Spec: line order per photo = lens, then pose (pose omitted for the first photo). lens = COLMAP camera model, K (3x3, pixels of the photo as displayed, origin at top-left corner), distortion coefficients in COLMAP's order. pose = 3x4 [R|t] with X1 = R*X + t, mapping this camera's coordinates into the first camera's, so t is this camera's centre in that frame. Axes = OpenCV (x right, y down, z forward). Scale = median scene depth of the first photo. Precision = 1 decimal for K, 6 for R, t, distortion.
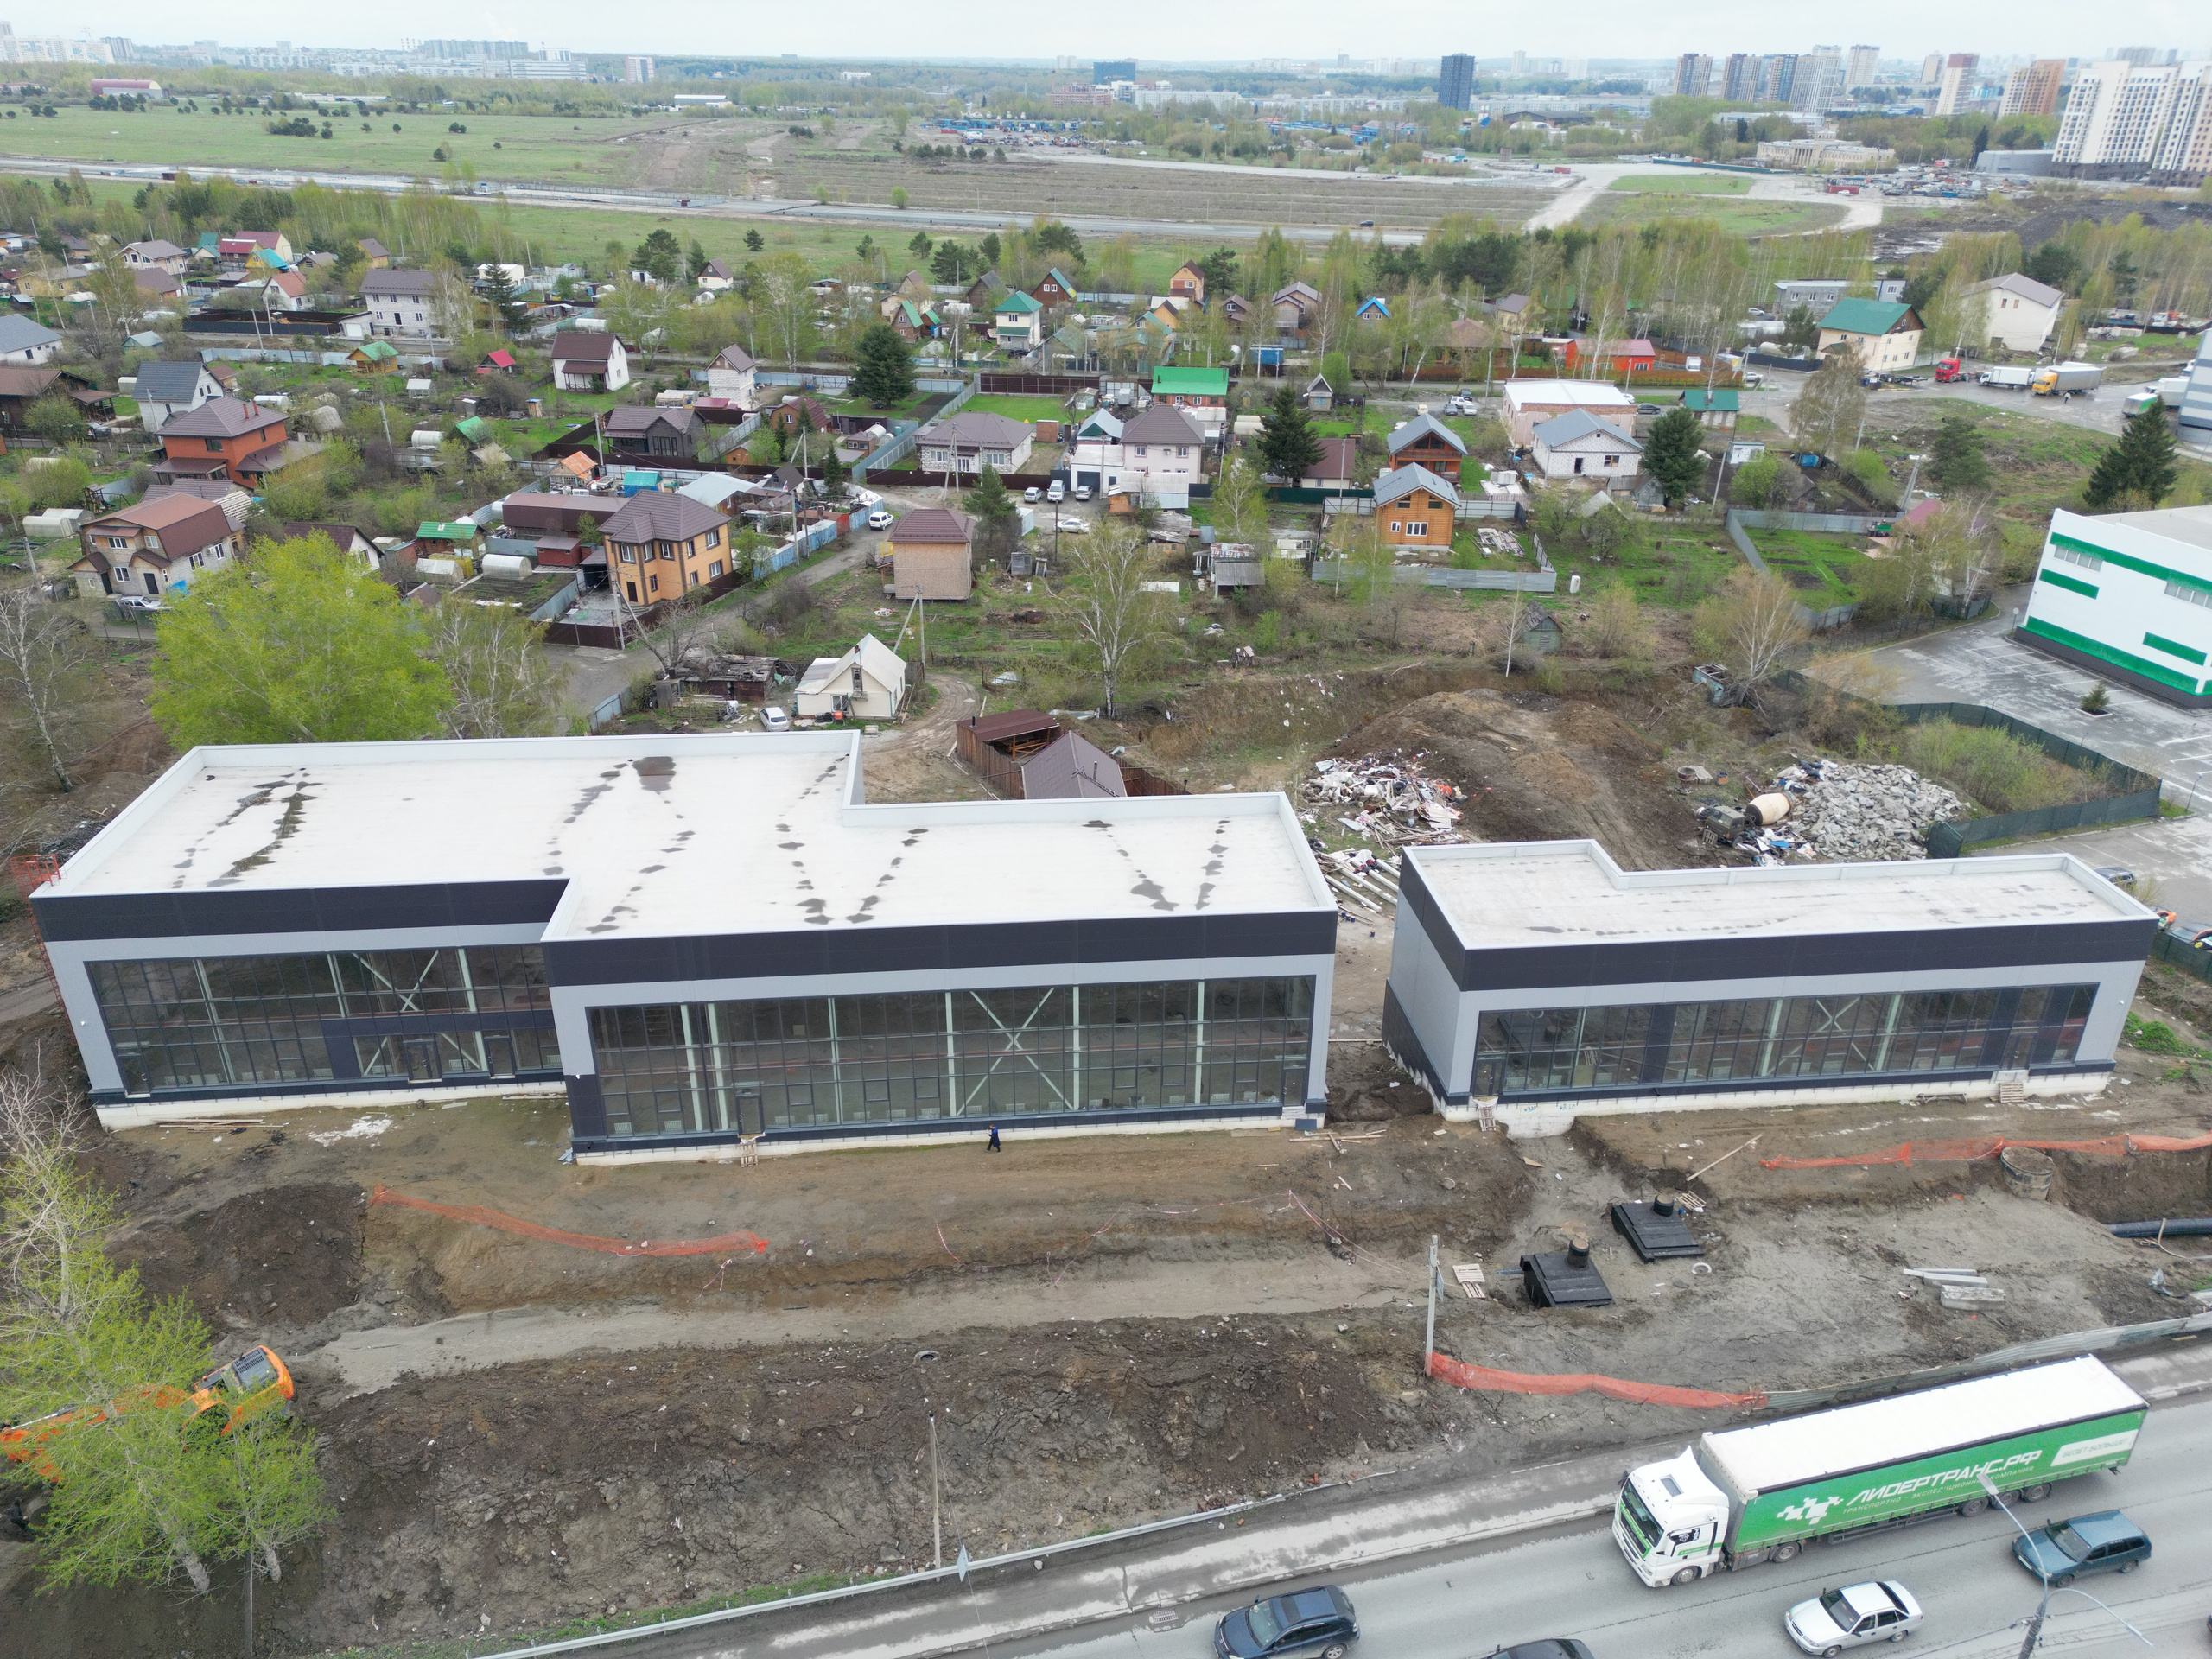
lens RADIAL K [[1536.5, 0, 1104.7], [0, 1536.5, 834.1], [0, 0, 1]] dist [0.074716, -0.064828]
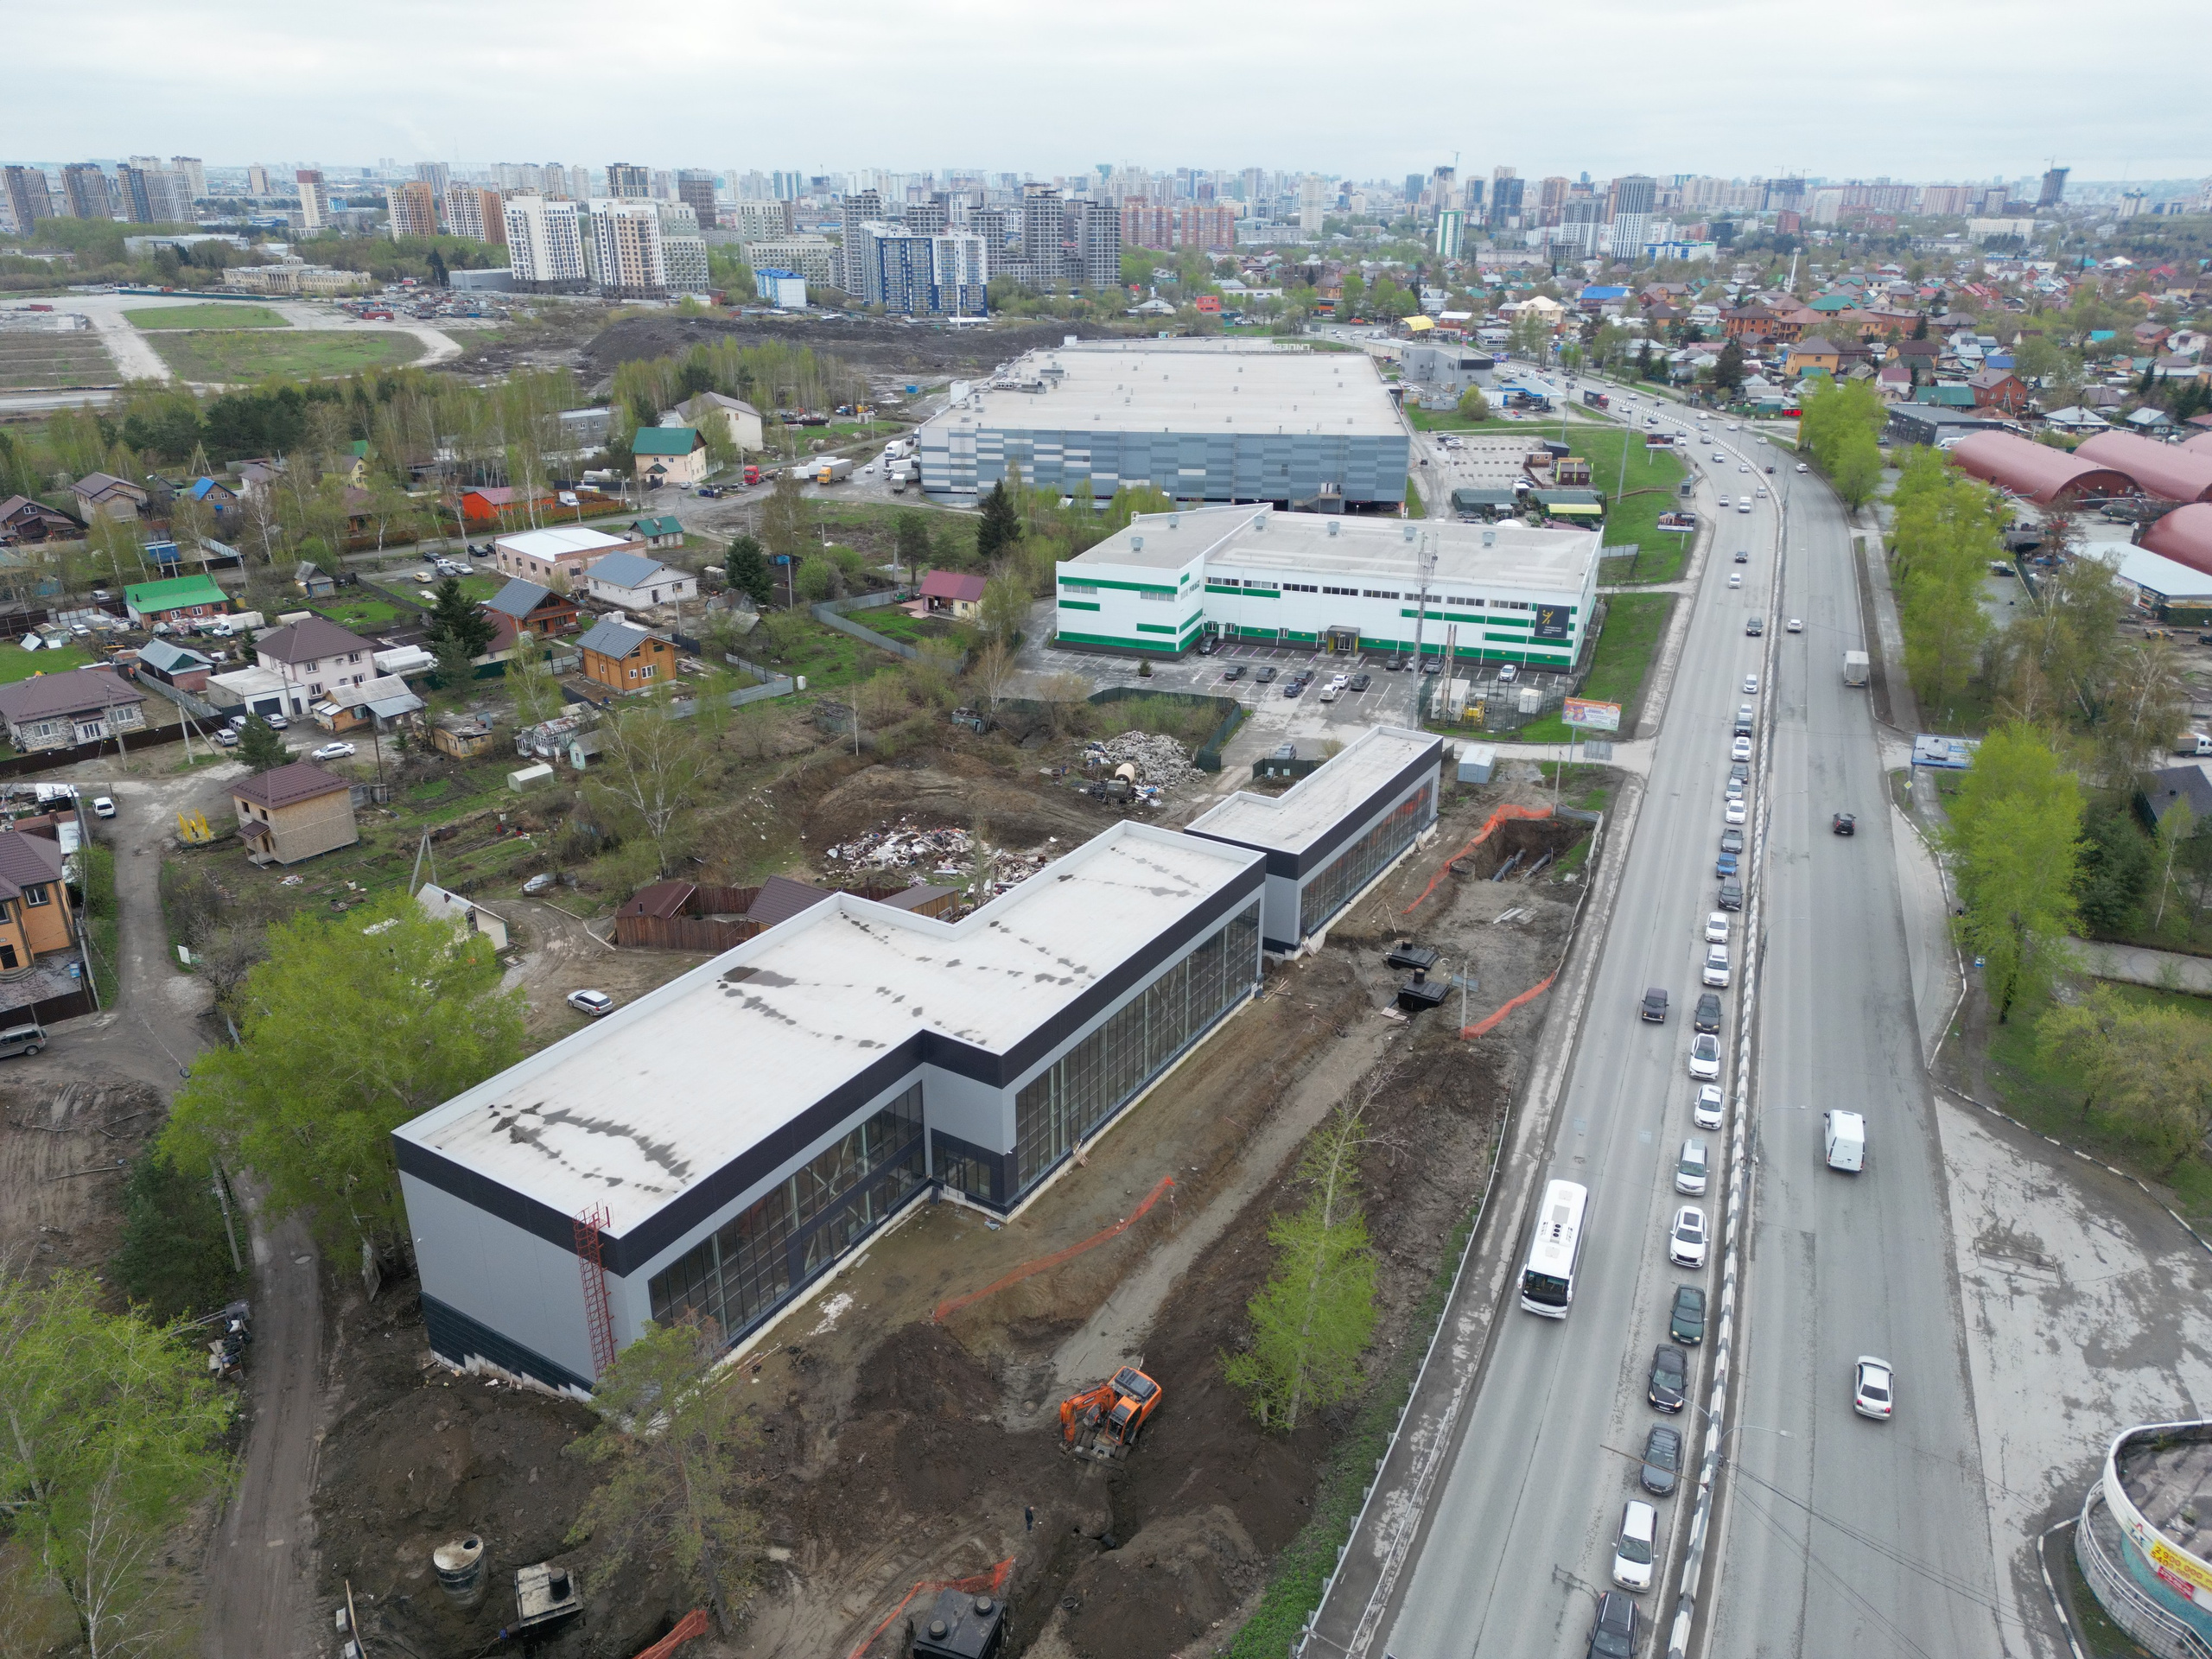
lens RADIAL K [[1536.5, 0, 1104.7], [0, 1536.5, 834.1], [0, 0, 1]] dist [0.074716, -0.064828]
pose [[0.601012, -0.313623, 0.735136, -0.696426], [0.353109, 0.929352, 0.107795, -0.126407], [-0.717007, 0.194798, 0.669295, -0.002883]]
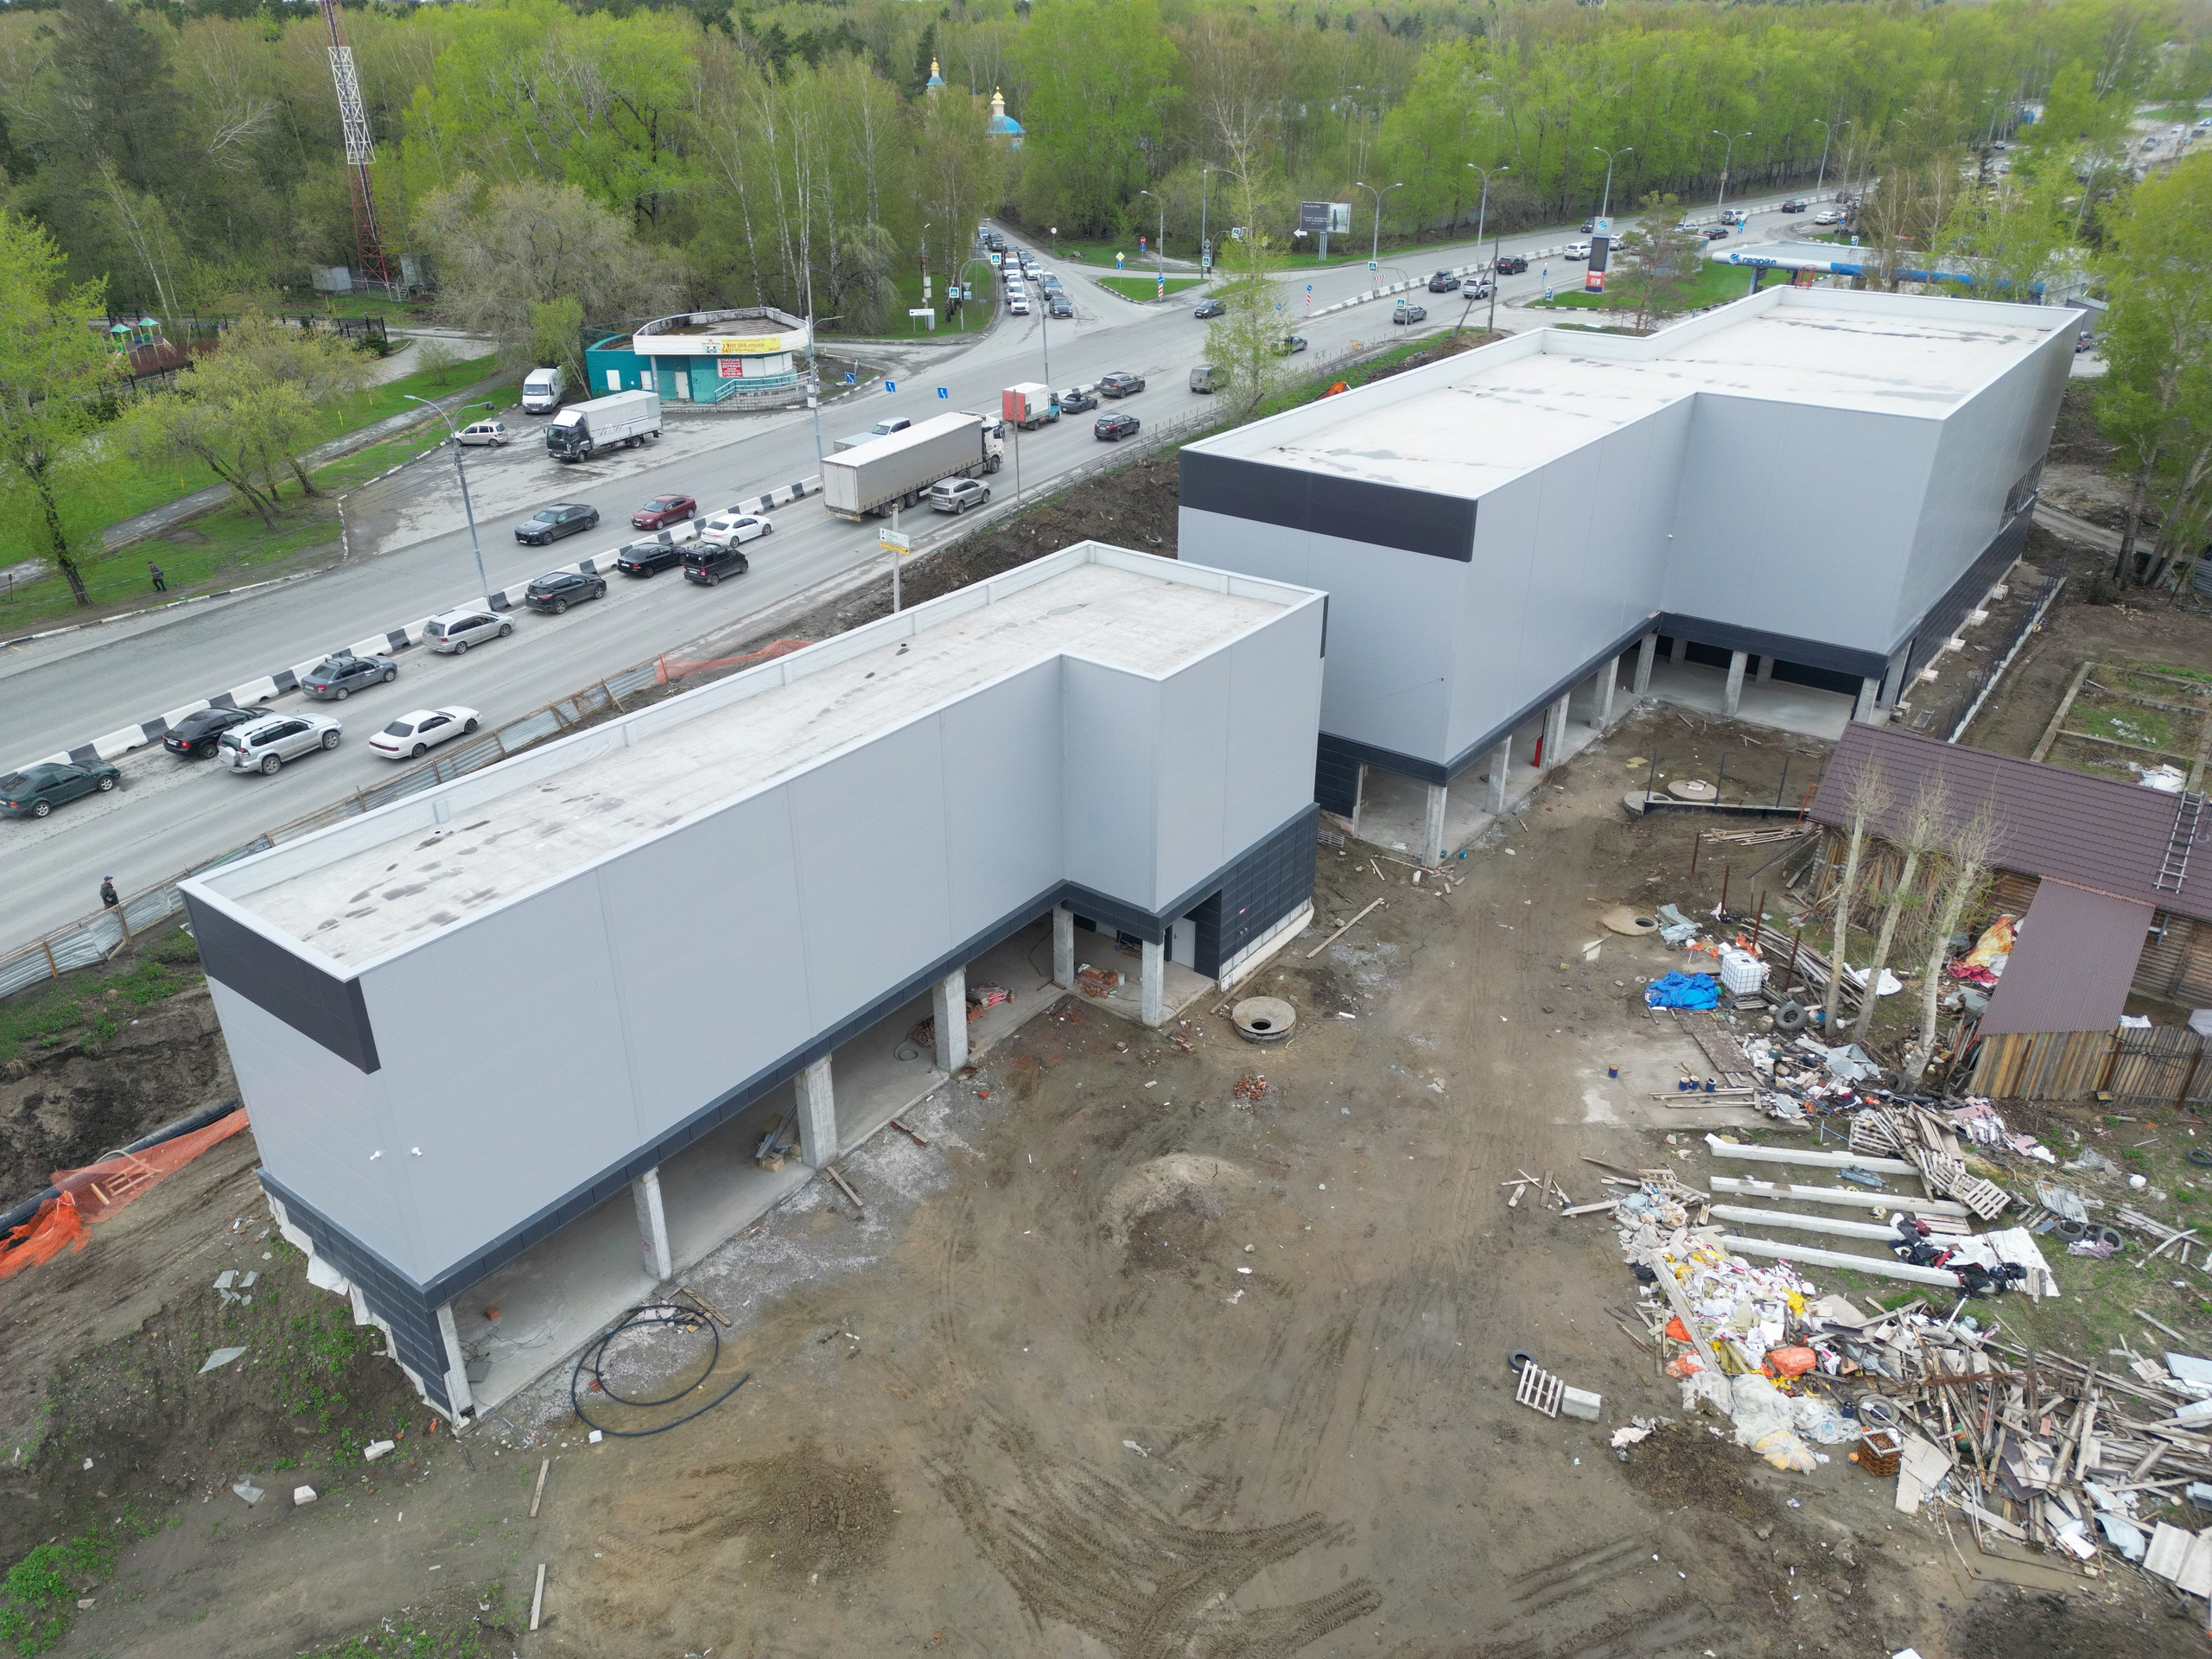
lens RADIAL K [[1540.6, 0, 1104.1], [0, 1540.6, 823.7], [0, 0, 1]] dist [0.098797, -0.110305]
pose [[-0.674699, 0.327106, -0.661652, 0.496771], [-0.332172, 0.665956, 0.667955, -0.229339], [0.659123, 0.670451, -0.340664, 0.833331]]
